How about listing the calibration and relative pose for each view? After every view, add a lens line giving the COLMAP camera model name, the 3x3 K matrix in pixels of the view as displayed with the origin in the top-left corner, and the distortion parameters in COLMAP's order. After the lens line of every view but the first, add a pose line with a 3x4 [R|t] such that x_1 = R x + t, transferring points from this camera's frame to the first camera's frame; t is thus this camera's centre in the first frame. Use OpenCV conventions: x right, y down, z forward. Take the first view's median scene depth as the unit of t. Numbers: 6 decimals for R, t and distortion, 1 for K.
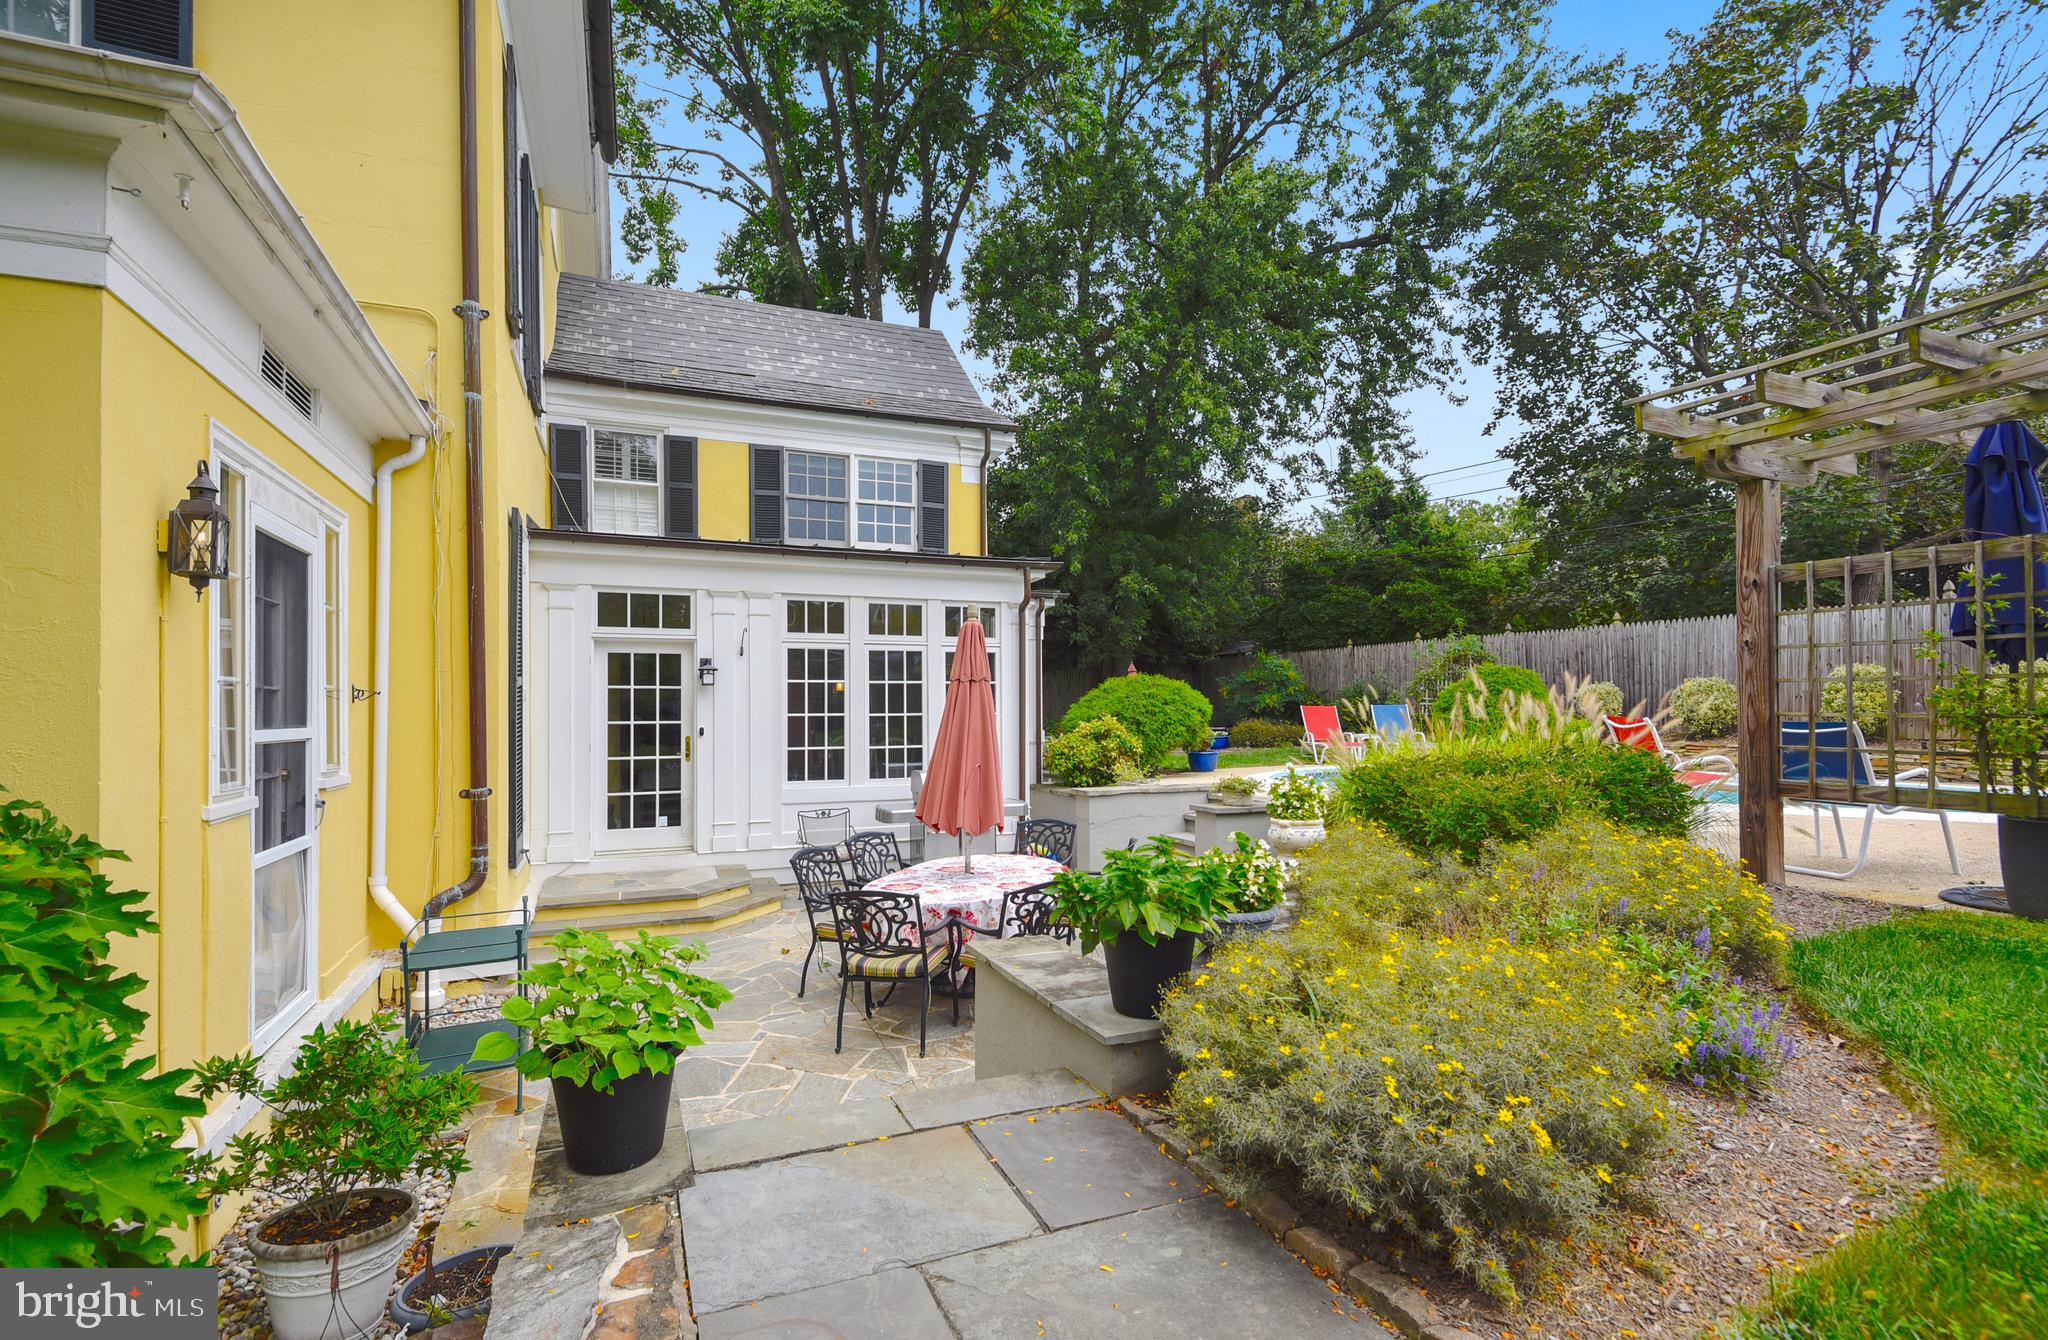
lens RADIAL K [[944.0, 0, 1026.3], [0, 944.0, 704.4], [0, 0, 1]] dist [0.002402, 0.000039]
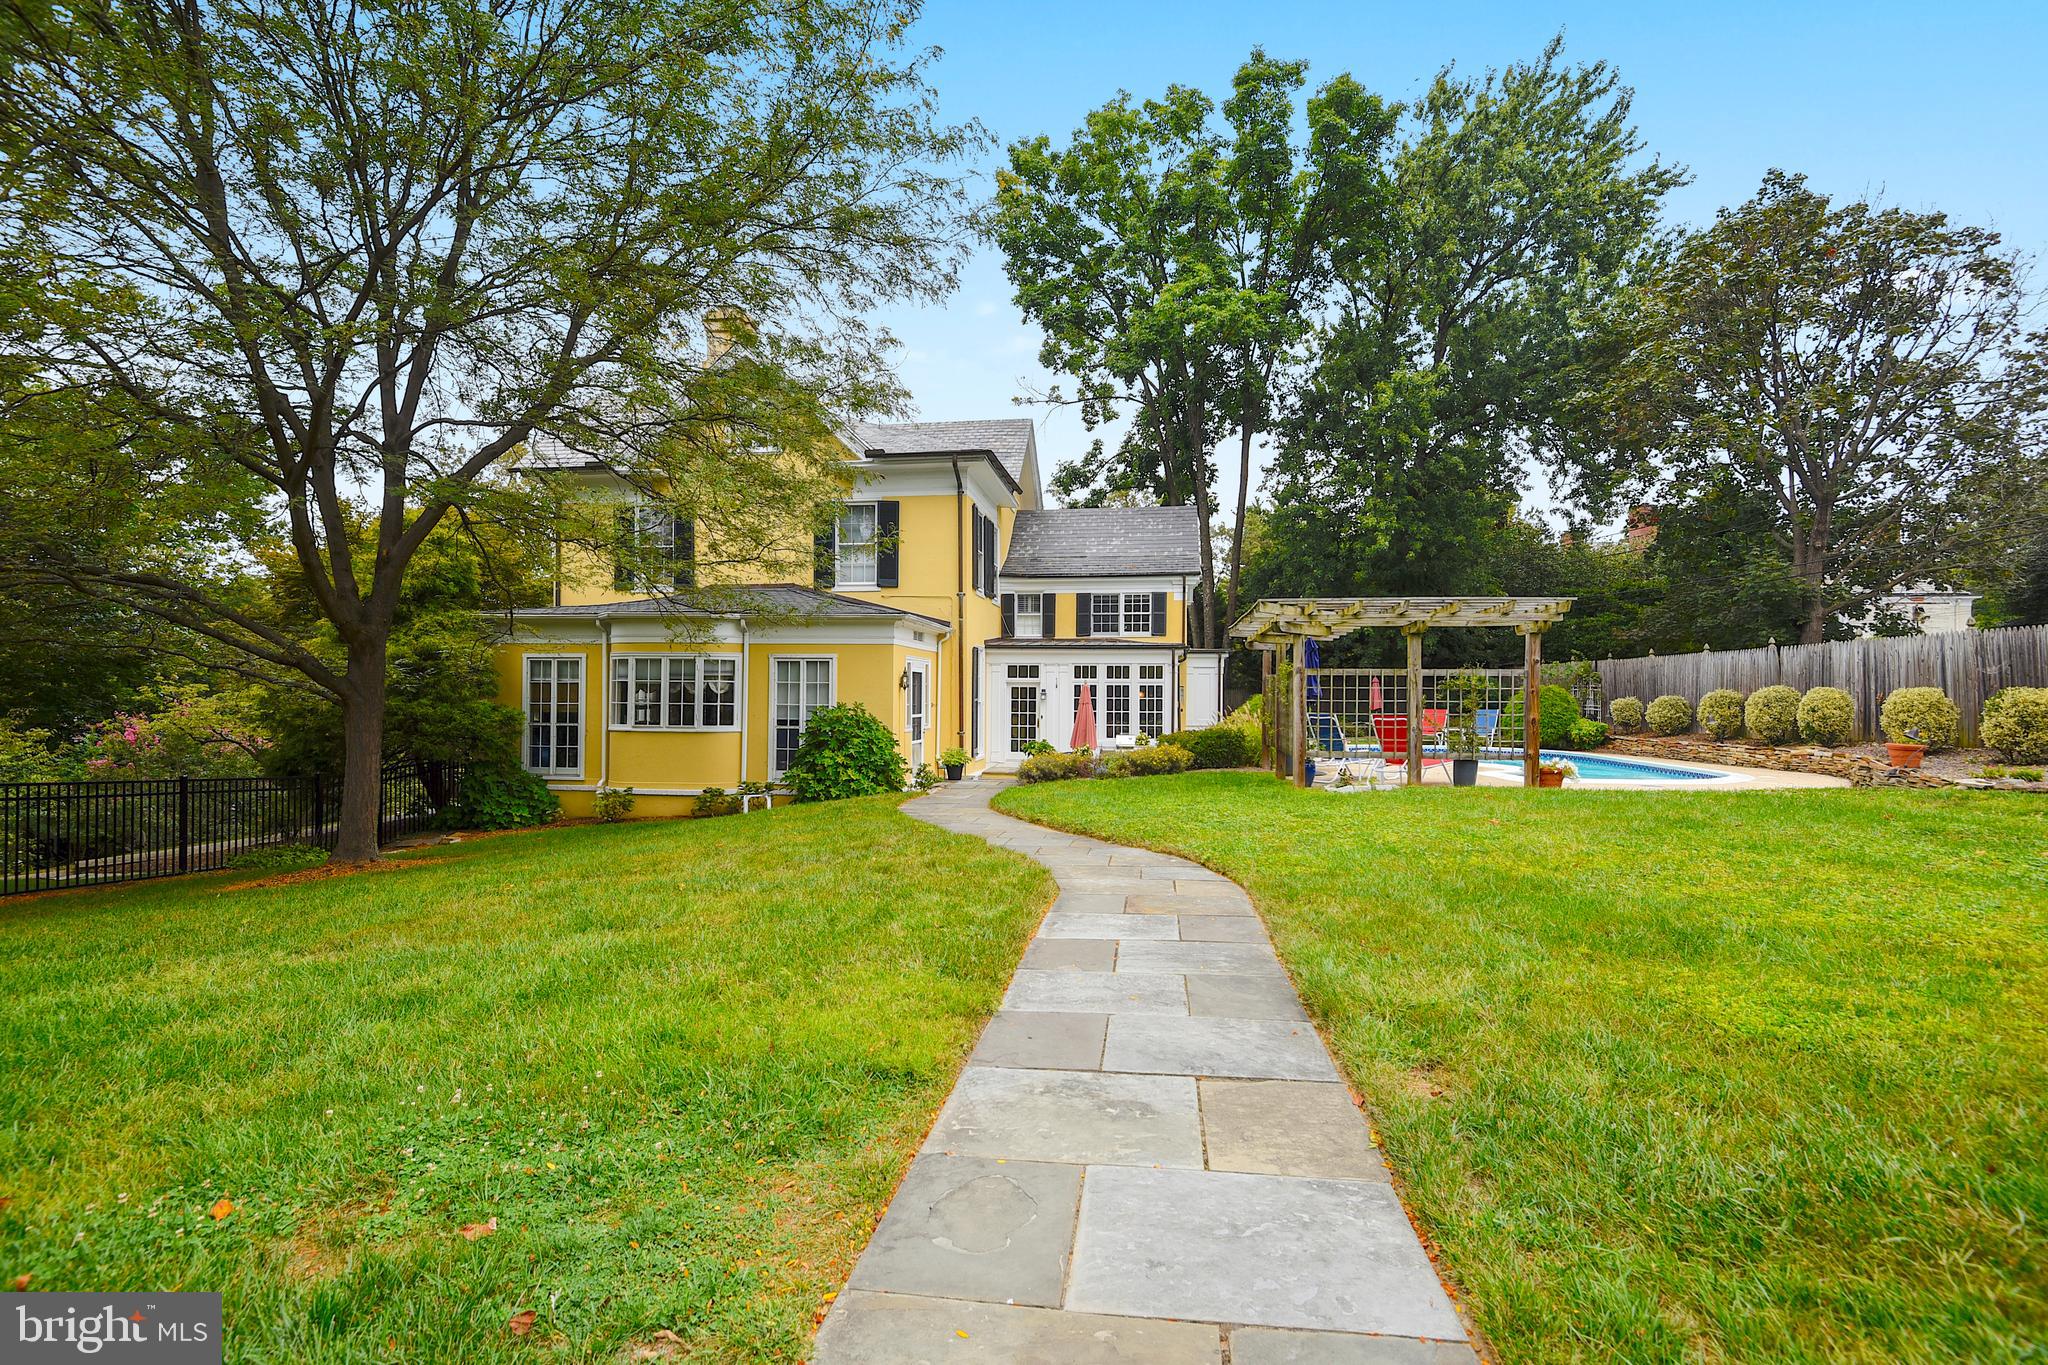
lens RADIAL K [[941.9, 0, 1036.7], [0, 941.9, 691.0], [0, 0, 1]] dist [0.012976, -0.000528]
pose [[0.858783, 0.008888, -0.512263, 0.917564], [-0.008603, 0.999959, 0.002927, -0.047010], [0.512268, 0.001893, 0.858824, -1.175262]]
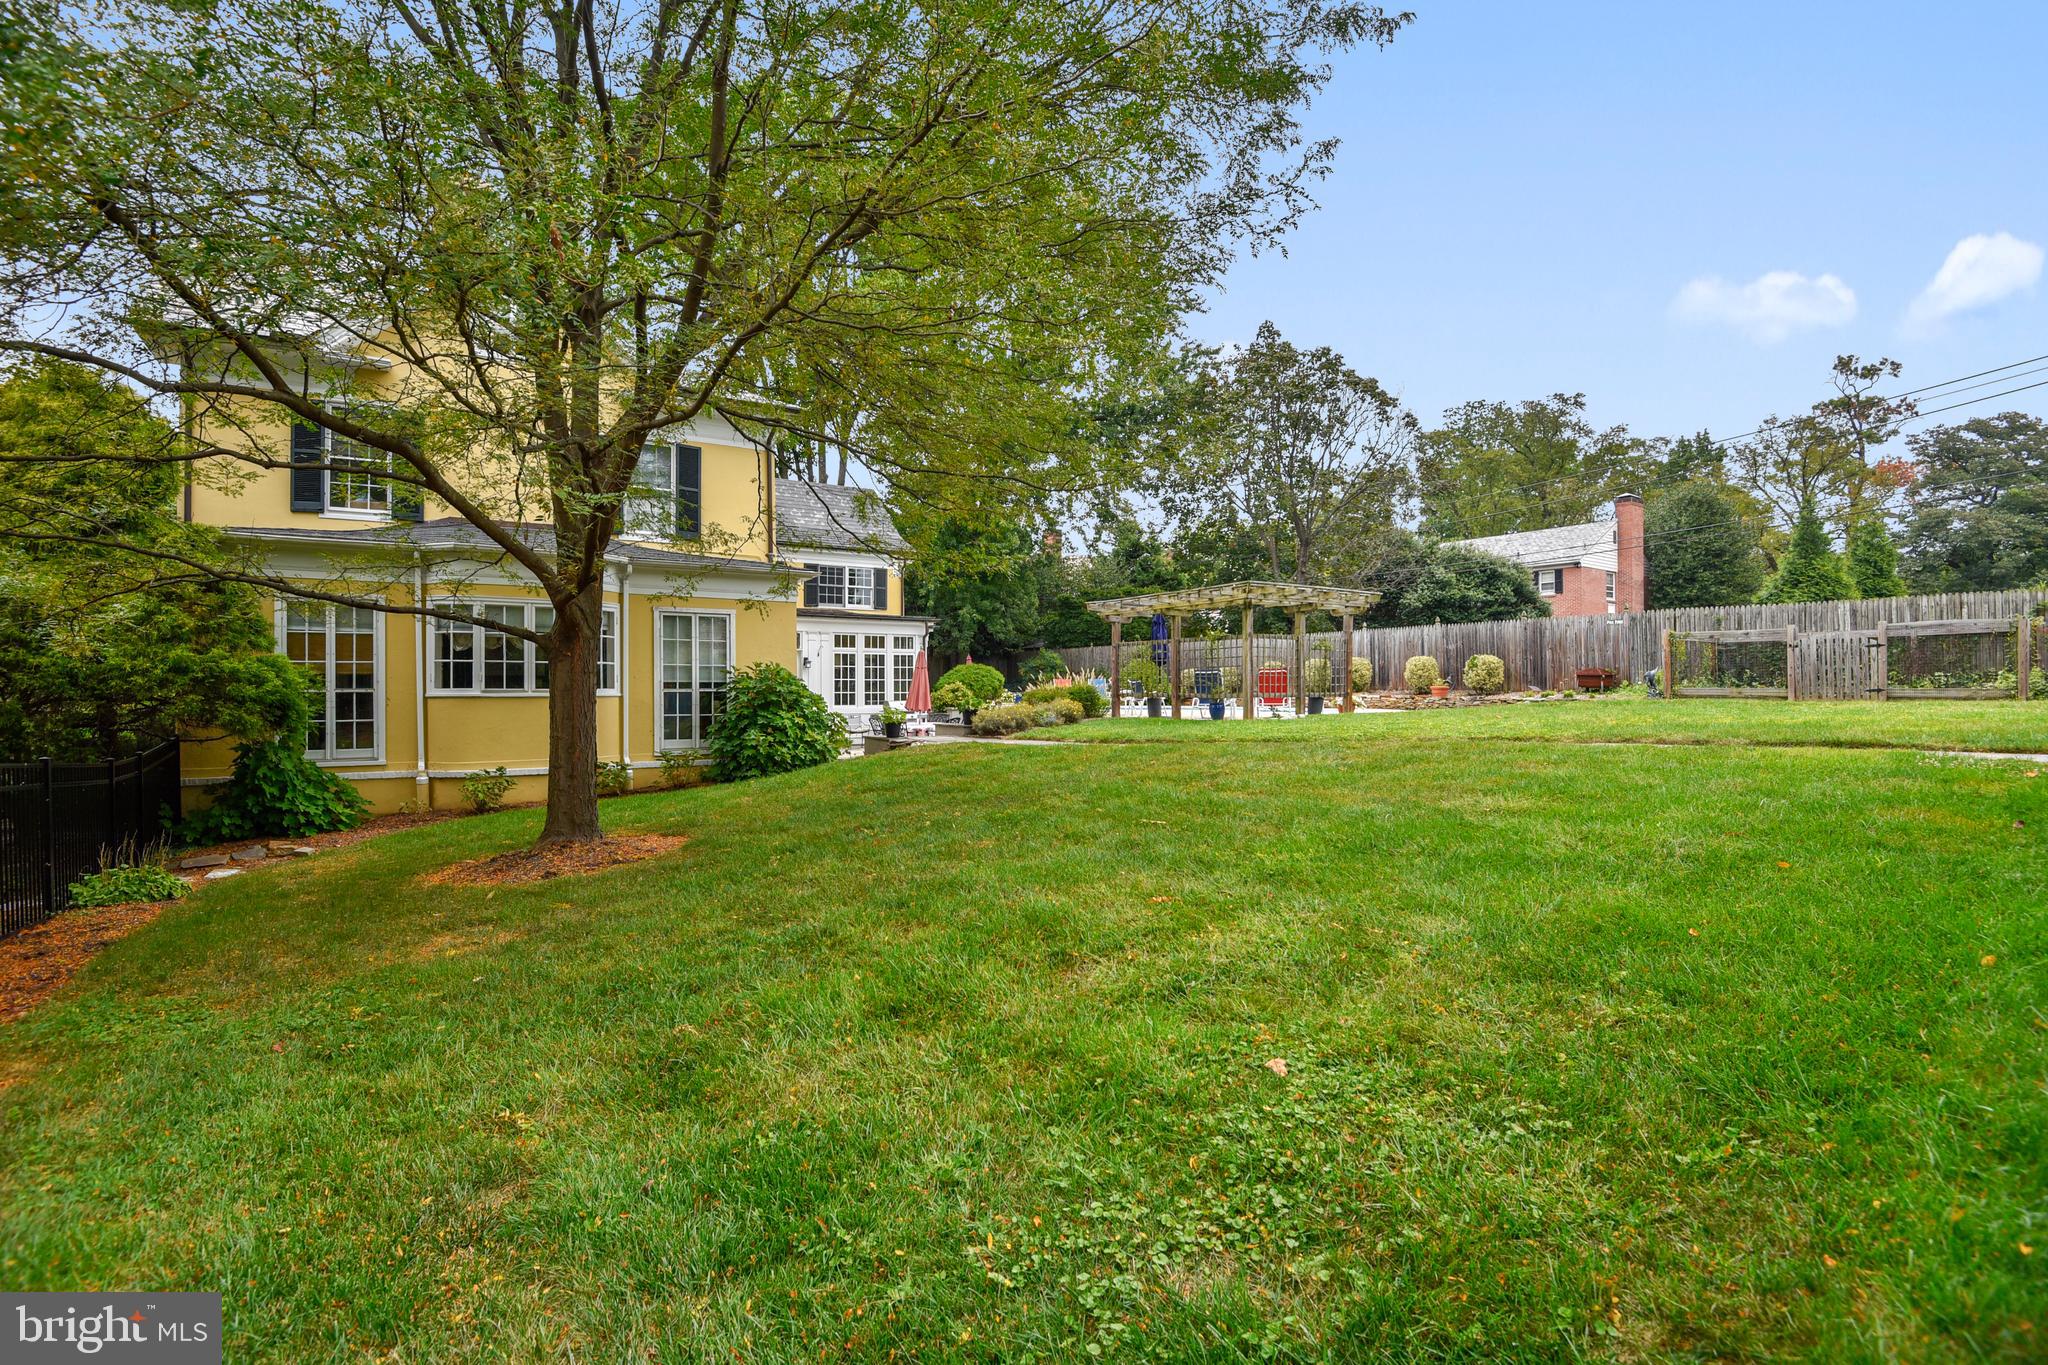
lens RADIAL K [[968.4, 0, 1032.7], [0, 968.4, 693.2], [0, 0, 1]] dist [0.006324, -0.037836]
pose [[0.984468, 0.003031, 0.175541, -0.176771], [-0.004348, 0.999965, 0.007119, 0.026437], [-0.175513, -0.007772, 0.984446, -1.622412]]
